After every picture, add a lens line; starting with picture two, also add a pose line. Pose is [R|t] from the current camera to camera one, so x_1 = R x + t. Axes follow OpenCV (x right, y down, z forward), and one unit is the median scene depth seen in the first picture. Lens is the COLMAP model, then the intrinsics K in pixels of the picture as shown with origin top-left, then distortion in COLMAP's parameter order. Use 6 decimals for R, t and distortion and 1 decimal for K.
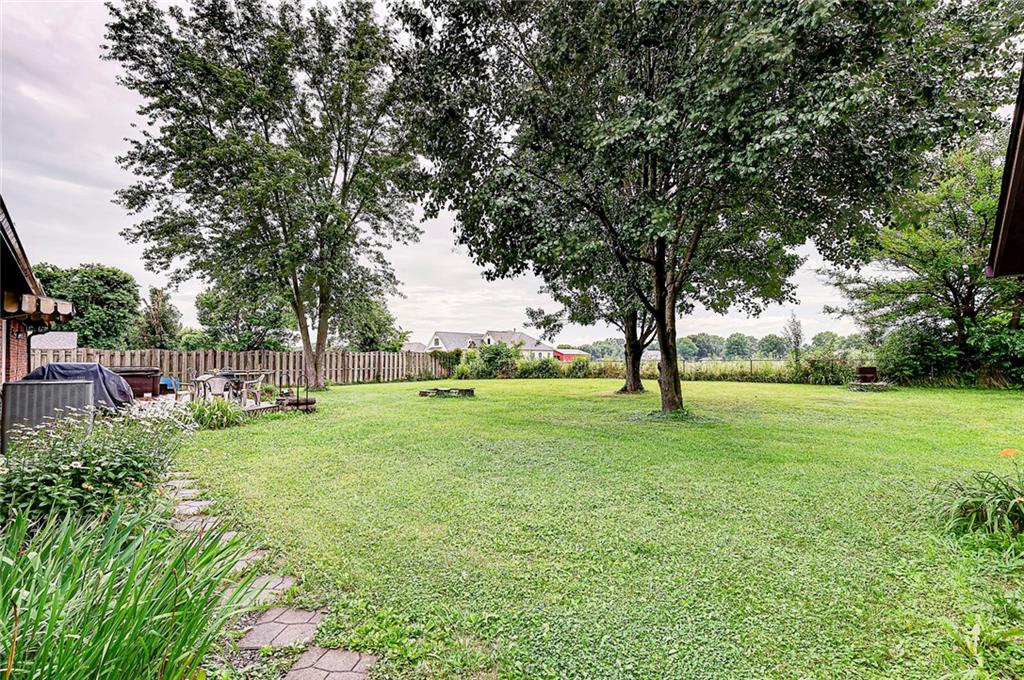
lens RADIAL K [[491.4, 0, 512.0], [0, 491.4, 340.0], [0, 0, 1]] dist [0.004118, 0.000428]
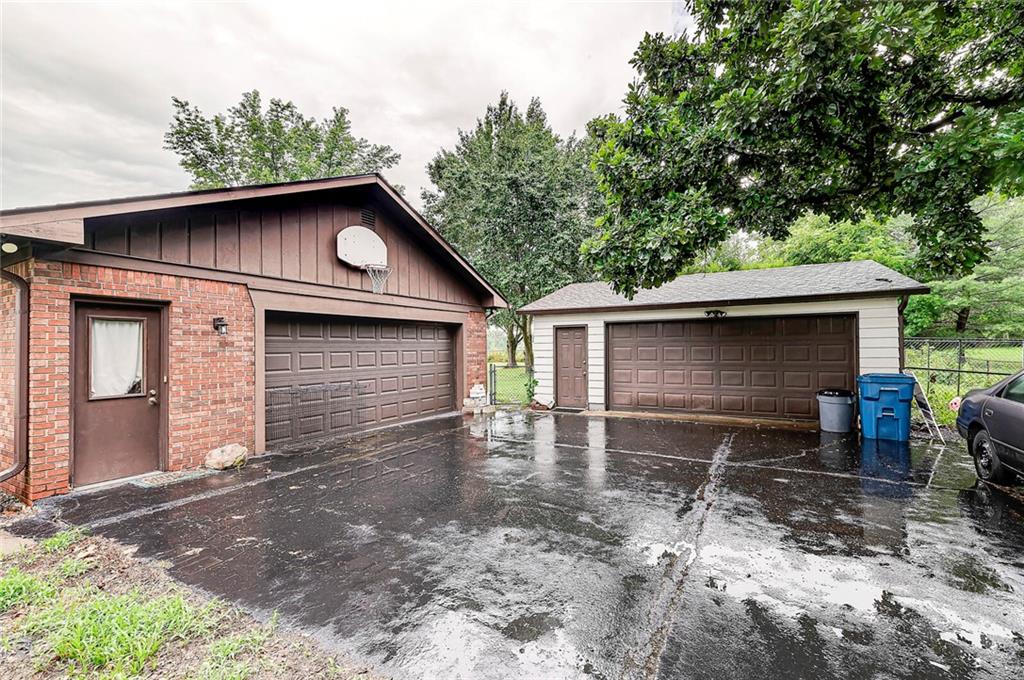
lens RADIAL K [[491.4, 0, 512.0], [0, 491.4, 340.0], [0, 0, 1]] dist [0.004118, 0.000428]
pose [[0.970290, -0.005265, 0.241889, -0.177996], [0.000157, 0.999777, 0.021132, -0.030820], [-0.241946, -0.020466, 0.970074, -0.706142]]
